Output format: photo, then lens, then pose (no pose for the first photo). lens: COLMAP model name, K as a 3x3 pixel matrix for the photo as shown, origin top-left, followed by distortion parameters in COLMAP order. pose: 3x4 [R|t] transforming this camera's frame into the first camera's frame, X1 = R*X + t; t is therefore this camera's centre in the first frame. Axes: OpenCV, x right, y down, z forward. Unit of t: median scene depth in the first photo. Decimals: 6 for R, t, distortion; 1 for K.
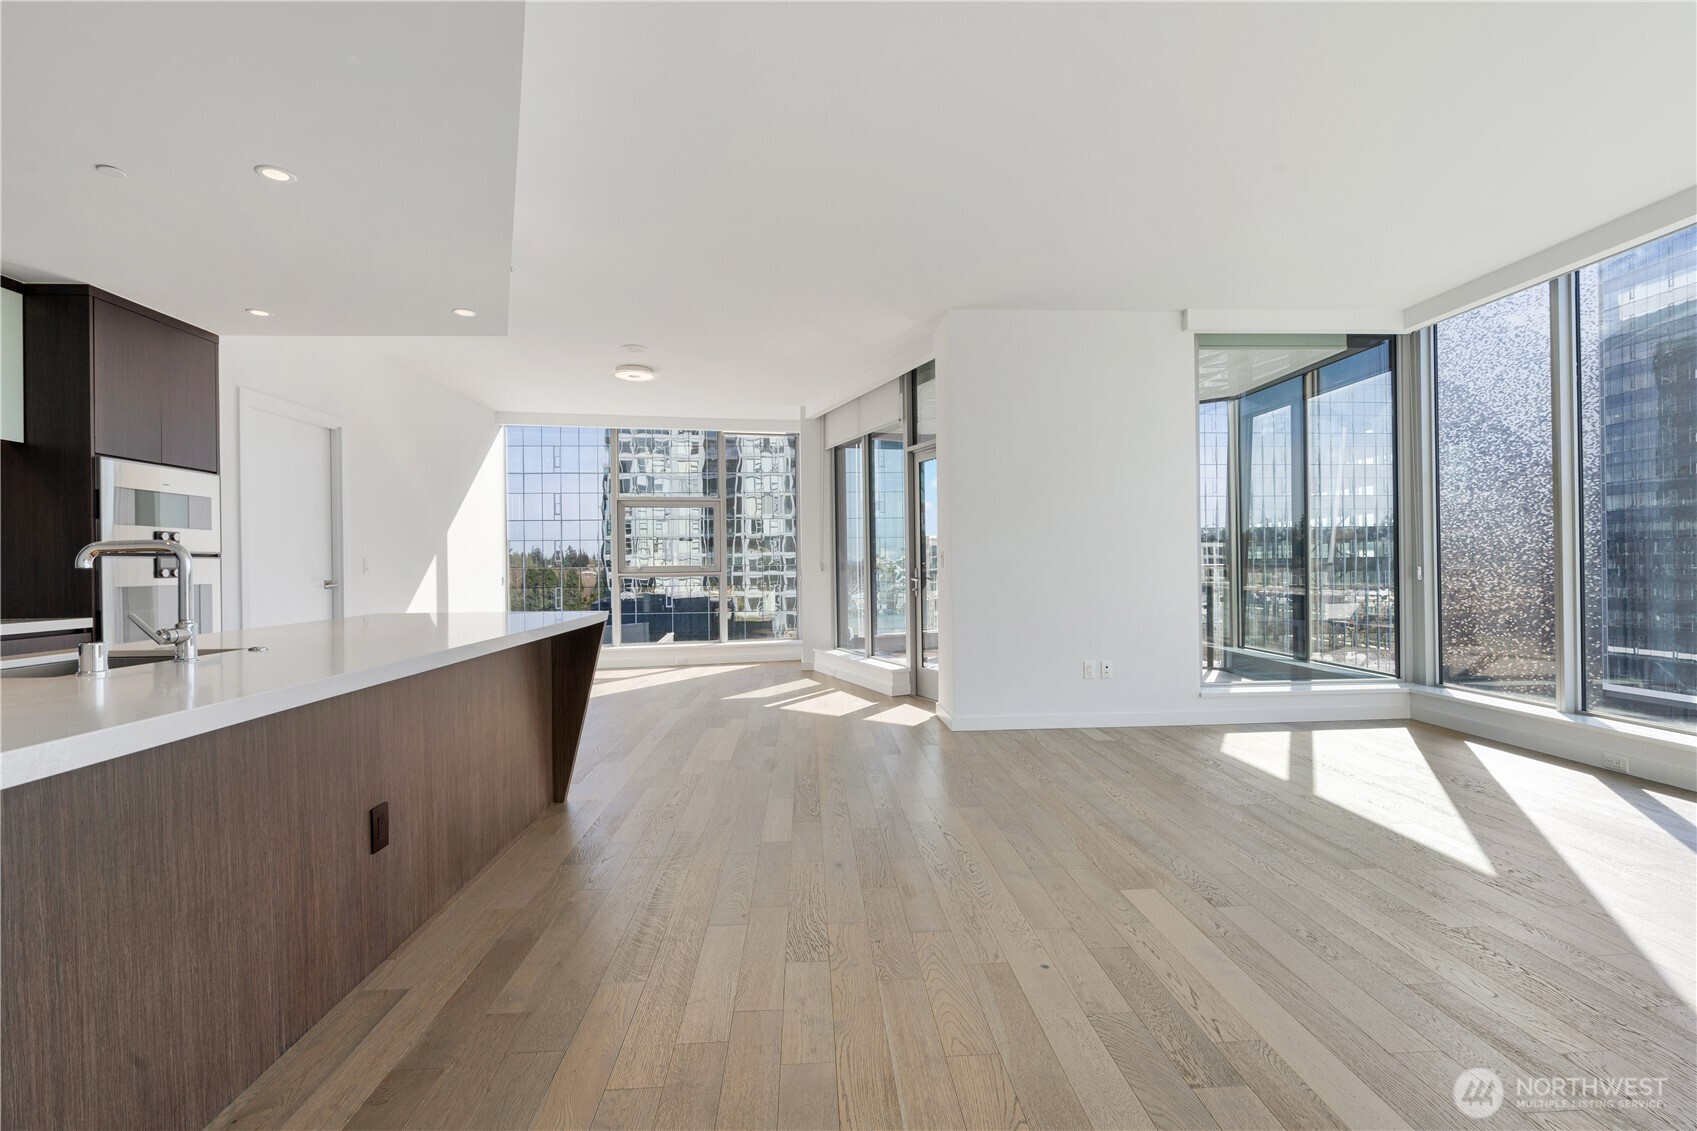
lens RADIAL K [[792.1, 0, 841.7], [0, 792.1, 560.2], [0, 0, 1]] dist [-0.010453, 0.006405]
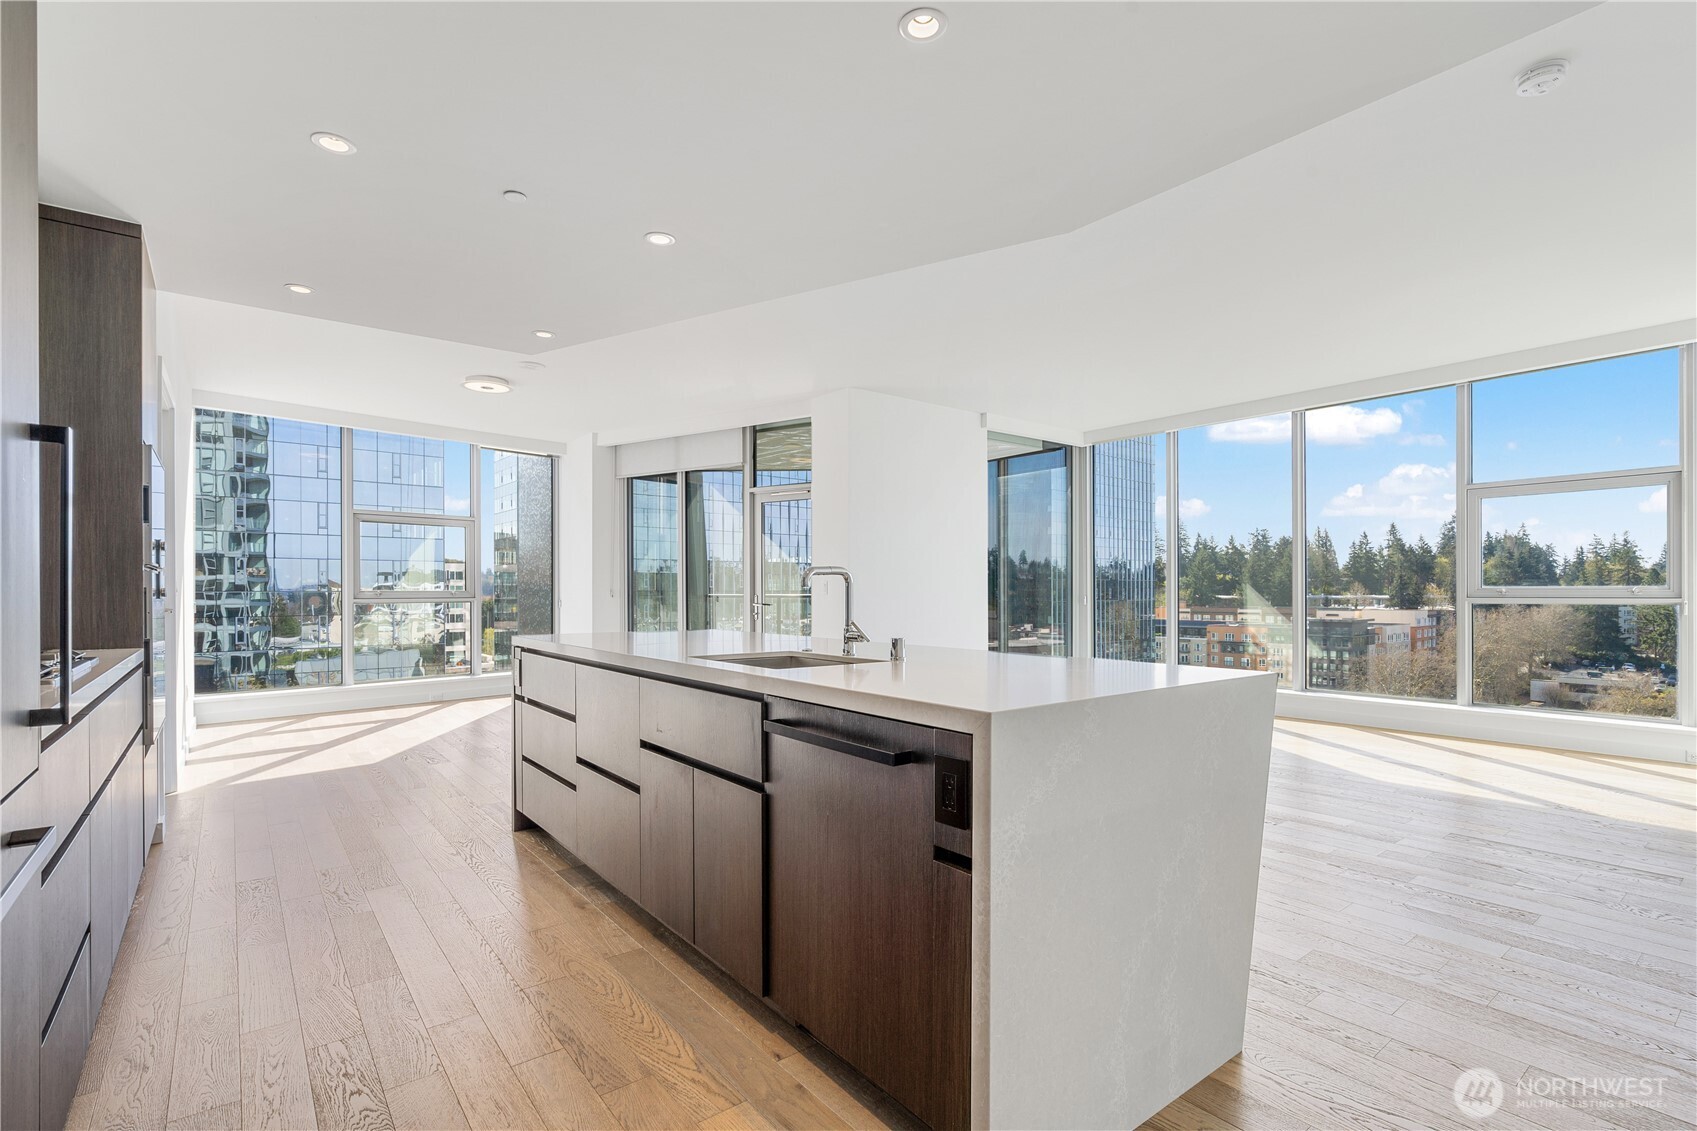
lens RADIAL K [[792.1, 0, 843.0], [0, 792.1, 583.6], [0, 0, 1]] dist [-0.010453, 0.006405]
pose [[0.812006, 0.017301, 0.583392, -0.599476], [-0.012644, 0.999847, -0.012052, 0.007570], [-0.583512, 0.002410, 0.812101, -0.014712]]
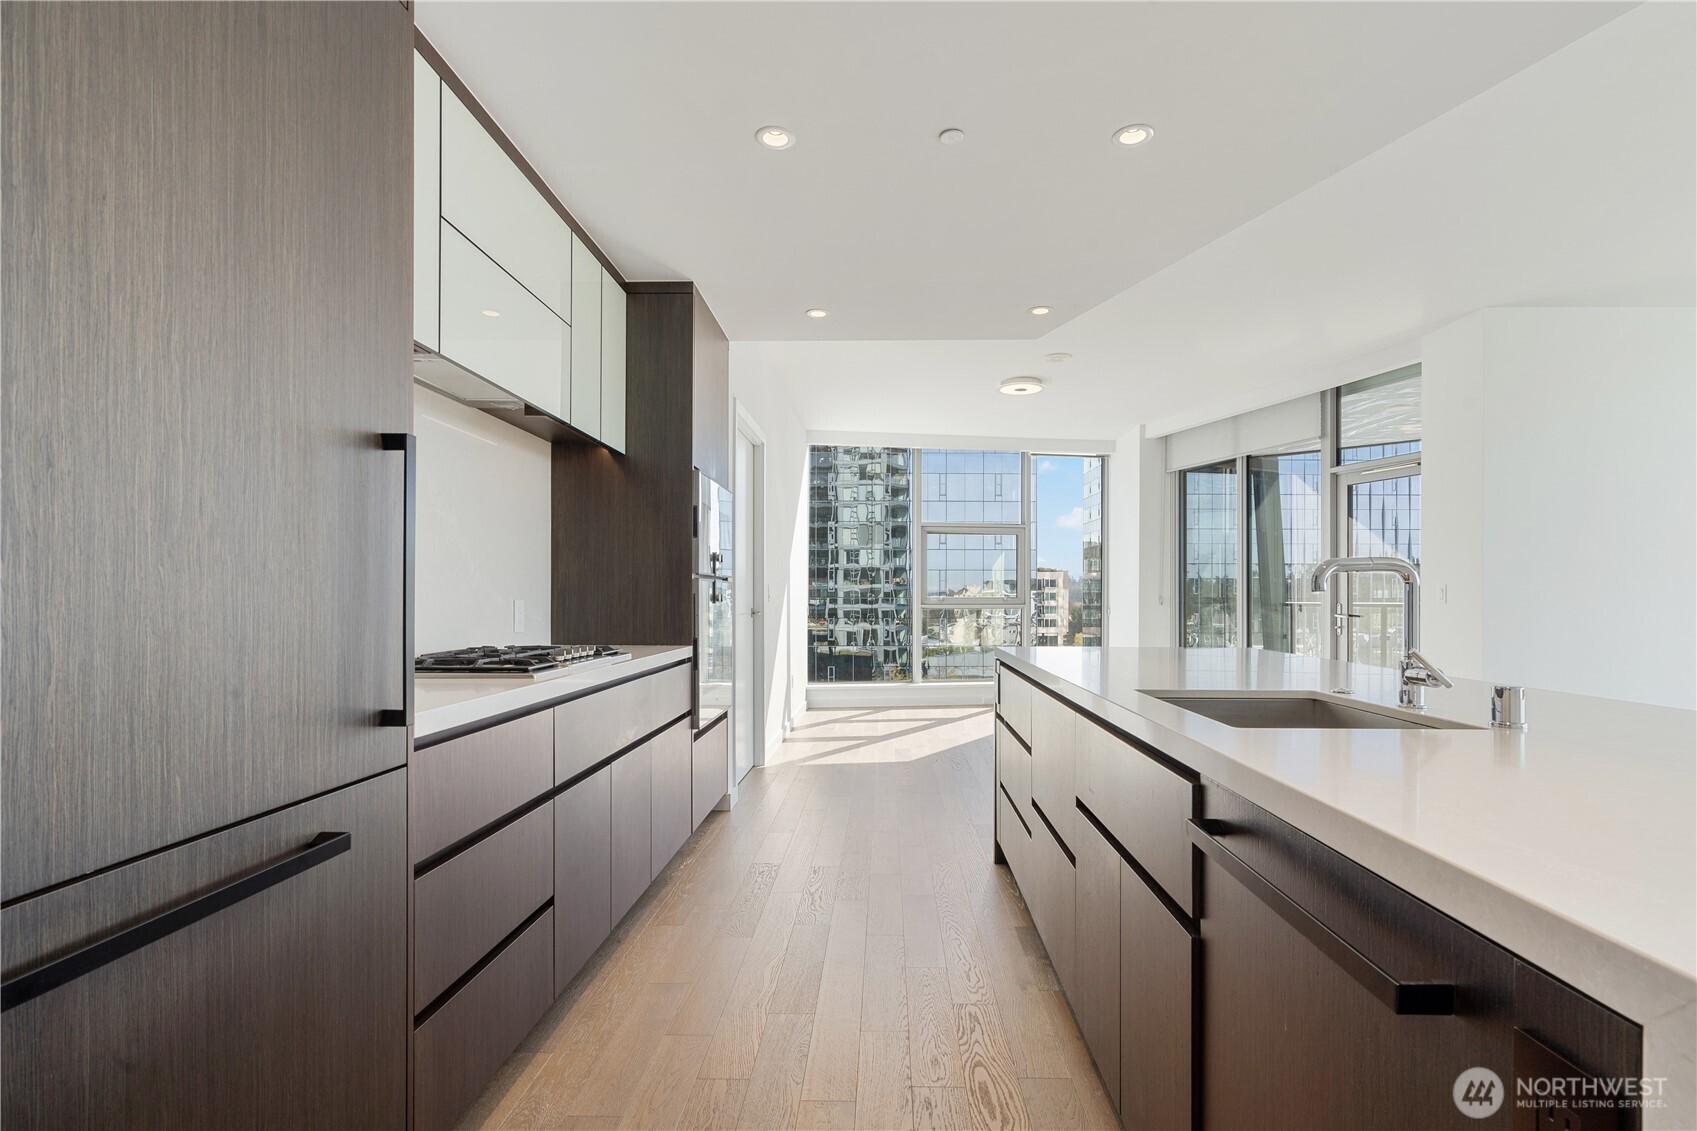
lens RADIAL K [[792.1, 0, 869.8], [0, 792.1, 601.0], [0, 0, 1]] dist [-0.010453, 0.006405]
pose [[0.998289, 0.013751, -0.056838, -0.495357], [-0.013186, 0.999860, 0.010315, 0.007448], [0.056972, -0.009548, 0.998330, 0.082743]]
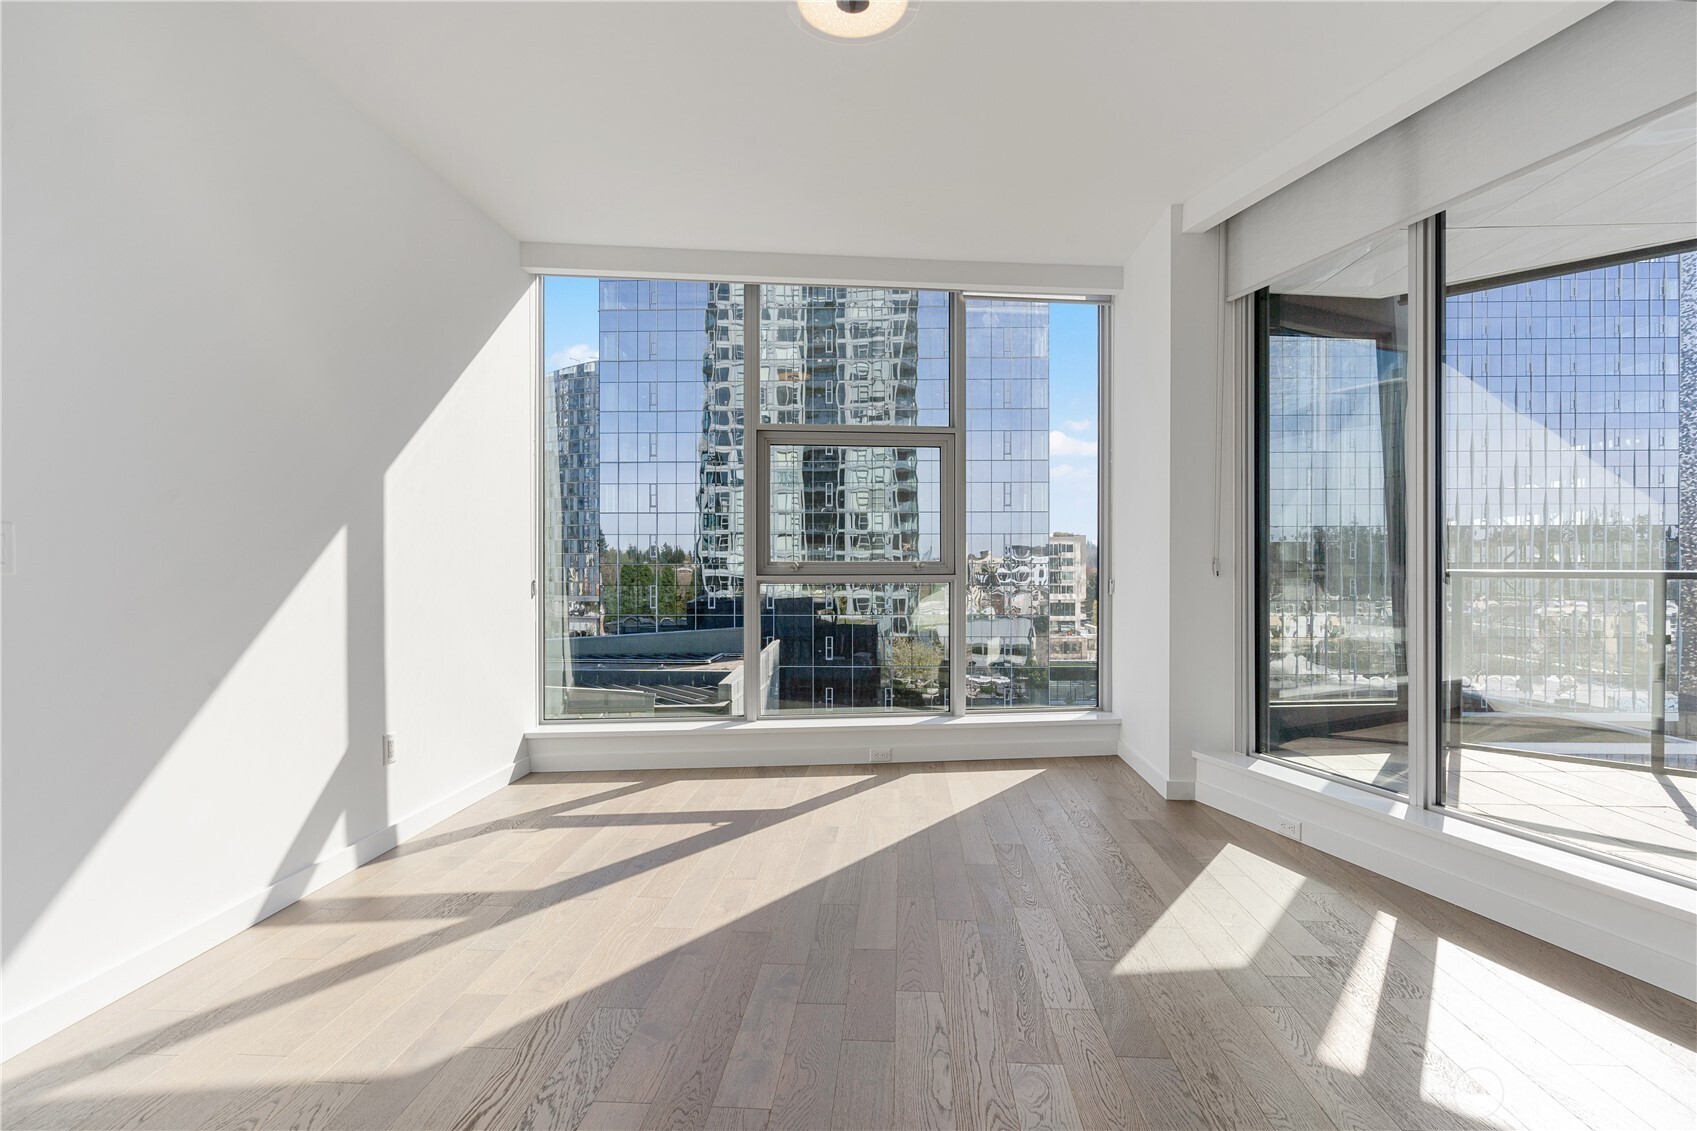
lens RADIAL K [[792.1, 0, 831.7], [0, 792.1, 567.0], [0, 0, 1]] dist [-0.010453, 0.006405]
pose [[0.992351, 0.011184, -0.122942, -0.293241], [-0.009935, 0.999893, 0.010765, 0.010705], [0.123049, -0.009461, 0.992356, 0.839634]]
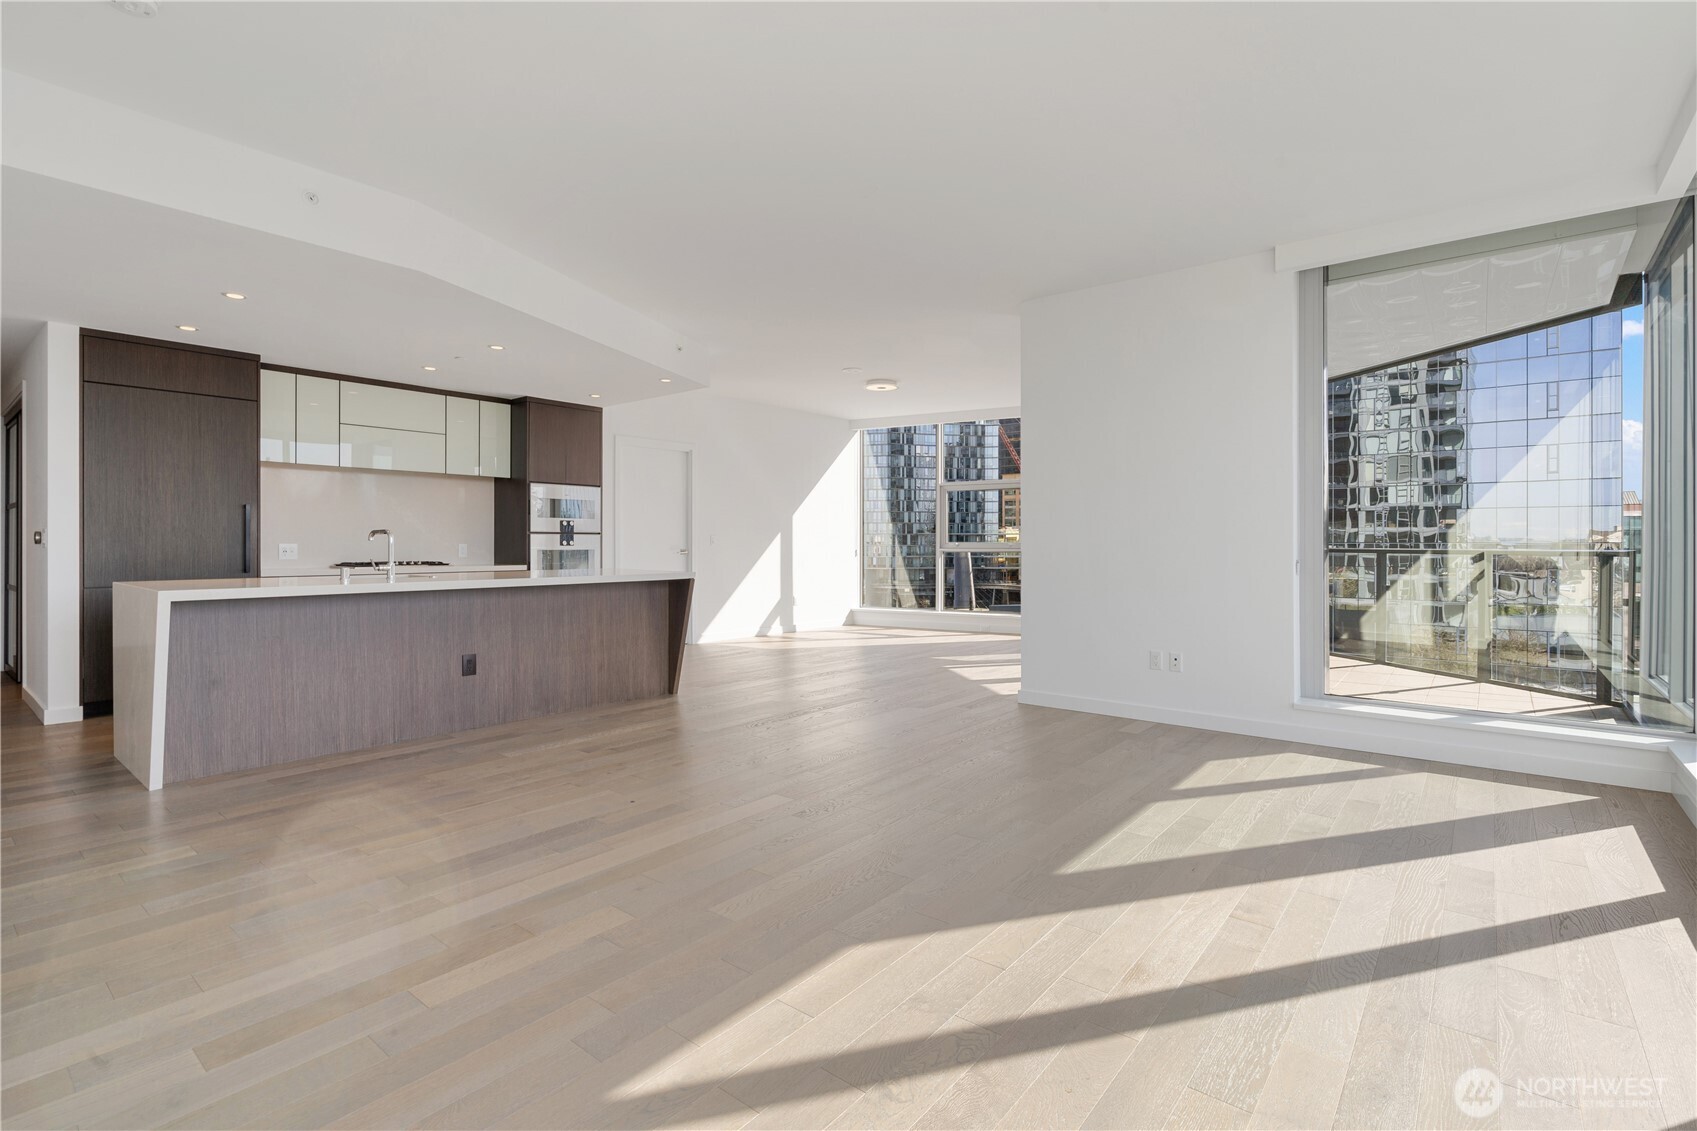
lens RADIAL K [[792.1, 0, 835.7], [0, 792.1, 545.8], [0, 0, 1]] dist [-0.010453, 0.006405]
pose [[0.728939, 0.017661, -0.684350, 0.689421], [-0.008343, 0.999822, 0.016915, -0.010279], [0.684527, -0.006621, 0.728957, 0.057785]]
